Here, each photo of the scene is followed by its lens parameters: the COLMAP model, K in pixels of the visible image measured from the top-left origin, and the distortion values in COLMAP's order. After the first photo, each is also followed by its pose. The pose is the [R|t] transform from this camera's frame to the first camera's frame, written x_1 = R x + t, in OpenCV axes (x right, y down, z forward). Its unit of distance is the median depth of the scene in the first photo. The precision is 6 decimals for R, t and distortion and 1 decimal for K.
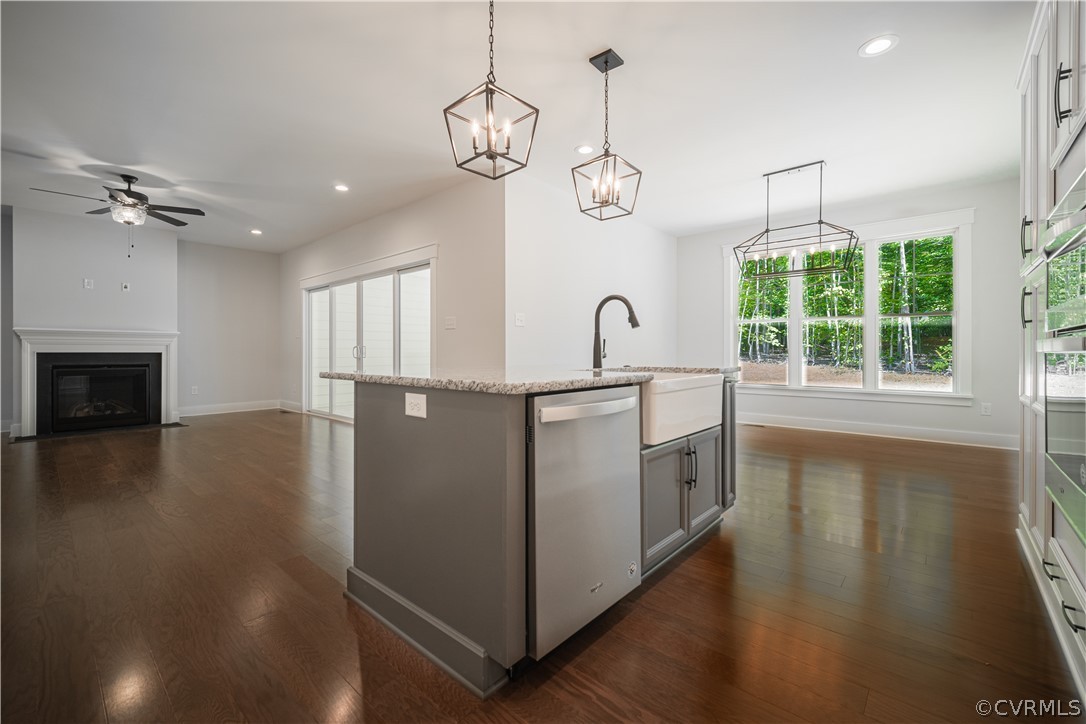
lens RADIAL K [[456.1, 0, 543.0], [0, 456.1, 362.0], [0, 0, 1]] dist [0.023946, 0.000128]
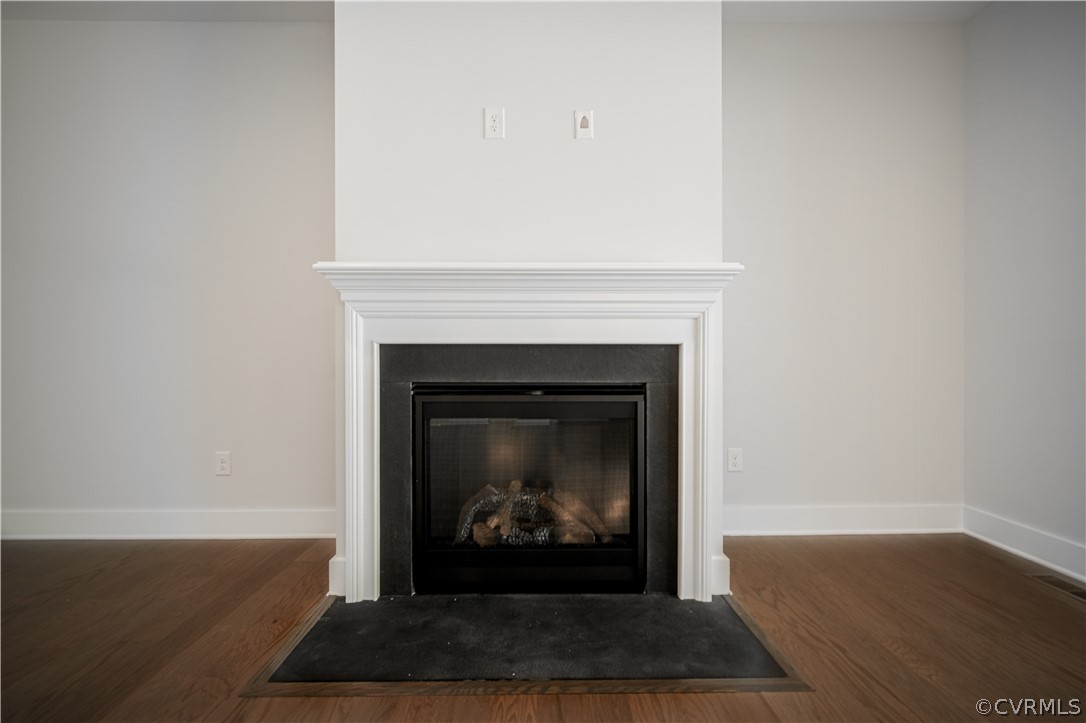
lens RADIAL K [[456.1, 0, 543.0], [0, 456.1, 361.5], [0, 0, 1]] dist [0.023946, 0.000128]
pose [[0.503171, -0.009733, -0.864132, -0.660384], [-0.016455, 0.999647, -0.020840, -0.002750], [0.864030, 0.024706, 0.502833, 0.835581]]
